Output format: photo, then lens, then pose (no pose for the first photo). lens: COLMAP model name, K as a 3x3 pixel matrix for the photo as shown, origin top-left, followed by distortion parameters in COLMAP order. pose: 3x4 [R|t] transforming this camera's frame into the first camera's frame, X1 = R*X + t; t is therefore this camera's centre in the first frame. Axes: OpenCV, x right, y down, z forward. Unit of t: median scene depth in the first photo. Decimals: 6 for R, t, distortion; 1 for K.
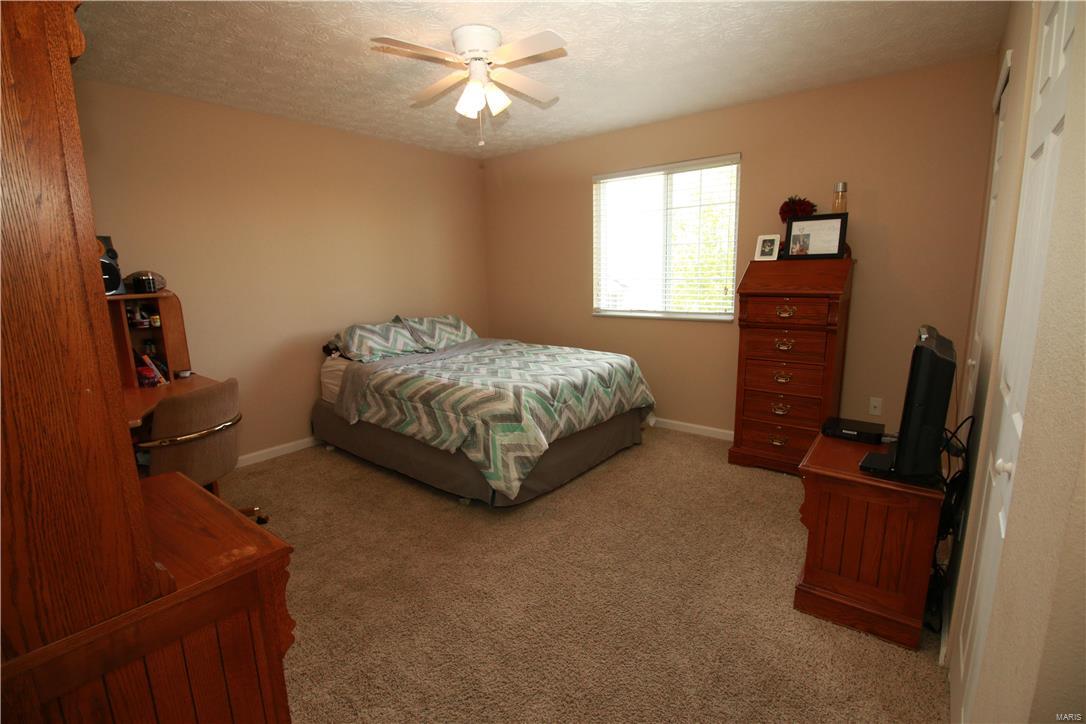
lens RADIAL K [[499.9, 0, 540.9], [0, 499.9, 360.1], [0, 0, 1]] dist [-0.005318, -0.009607]
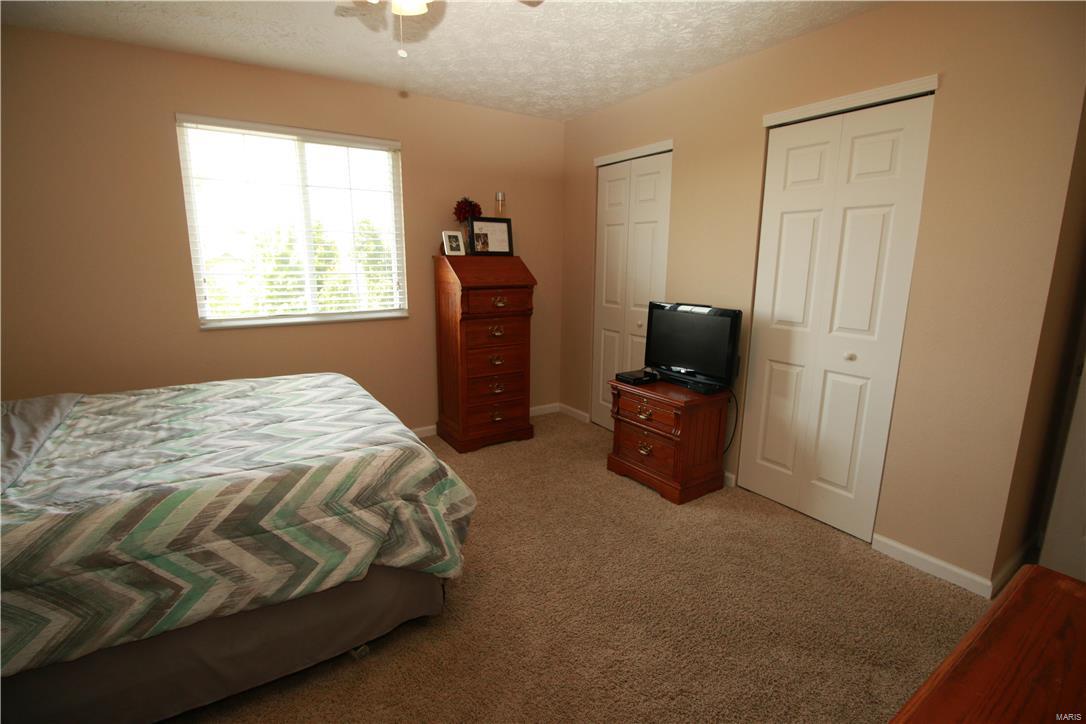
lens RADIAL K [[499.9, 0, 539.2], [0, 499.9, 363.9], [0, 0, 1]] dist [-0.005318, -0.009607]
pose [[0.310168, -0.170300, 0.935304, -0.551521], [0.155096, 0.979708, 0.126952, -0.086784], [-0.937945, 0.105686, 0.330287, 0.541026]]
